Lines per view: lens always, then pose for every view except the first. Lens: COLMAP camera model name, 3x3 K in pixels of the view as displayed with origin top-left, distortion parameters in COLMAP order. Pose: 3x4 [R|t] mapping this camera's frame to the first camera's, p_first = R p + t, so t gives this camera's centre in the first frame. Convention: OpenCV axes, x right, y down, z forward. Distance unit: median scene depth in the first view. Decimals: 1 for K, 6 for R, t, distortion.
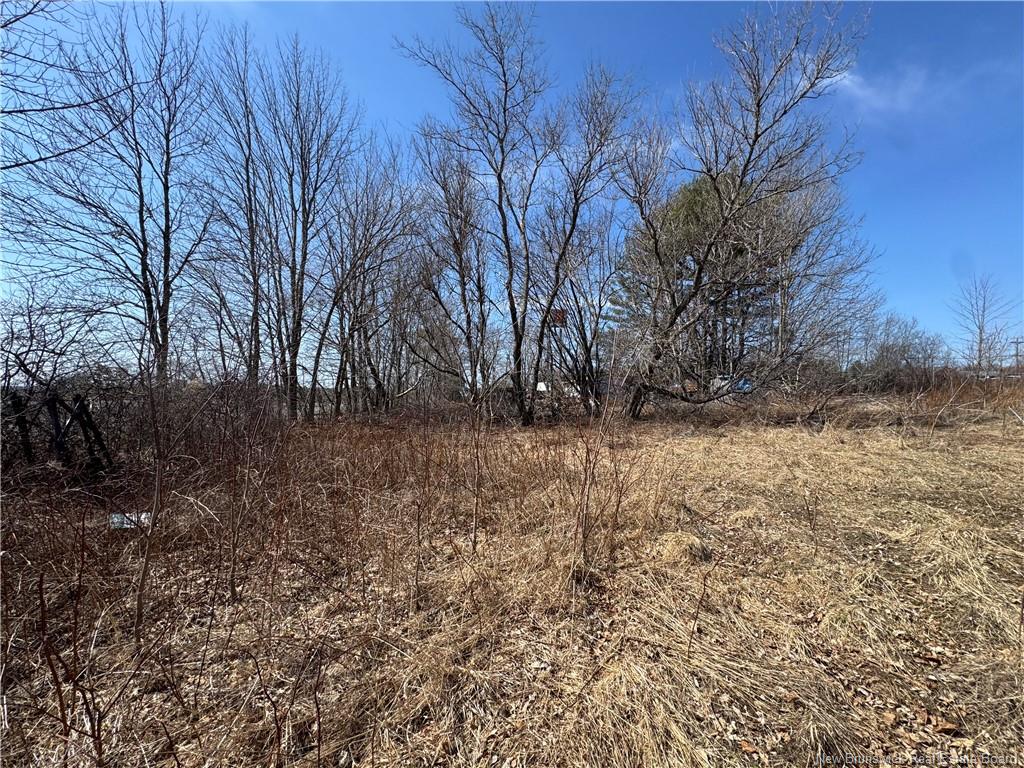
lens RADIAL K [[407.3, 0, 514.4], [0, 407.3, 383.4], [0, 0, 1]] dist [-0.000019, -0.000235]
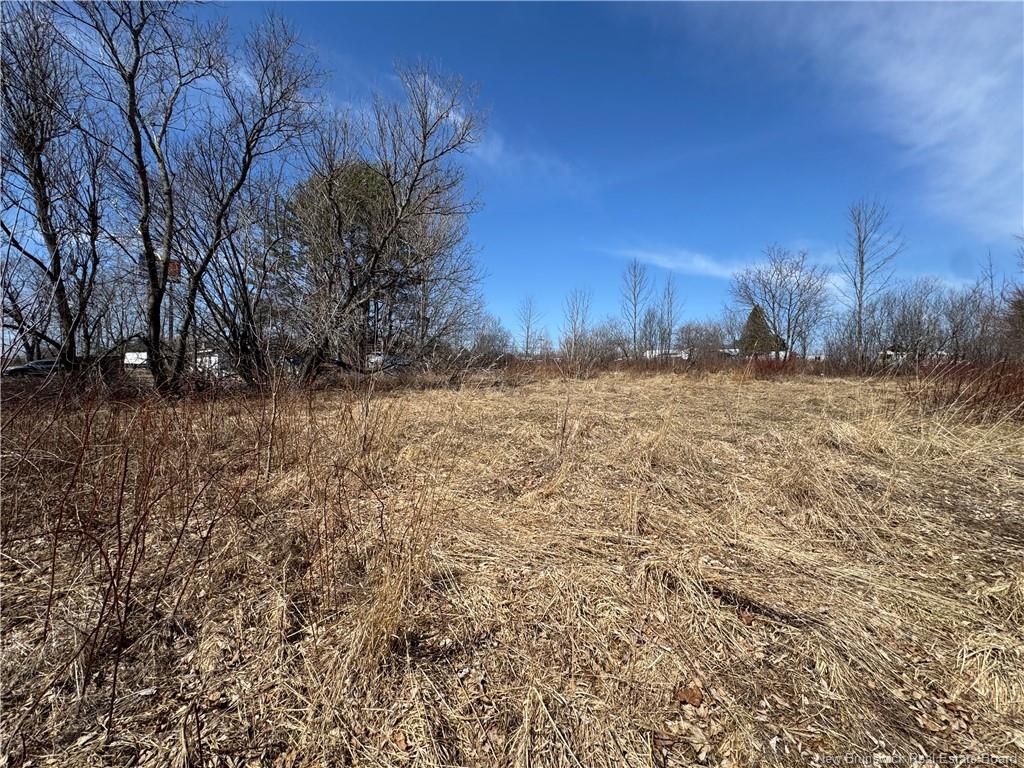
lens RADIAL K [[407.3, 0, 514.4], [0, 407.3, 383.4], [0, 0, 1]] dist [-0.000019, -0.000235]
pose [[0.675101, -0.012751, 0.737615, -0.114742], [-0.028296, 0.998667, 0.043162, 0.014981], [-0.737182, -0.050010, 0.673841, -0.075077]]
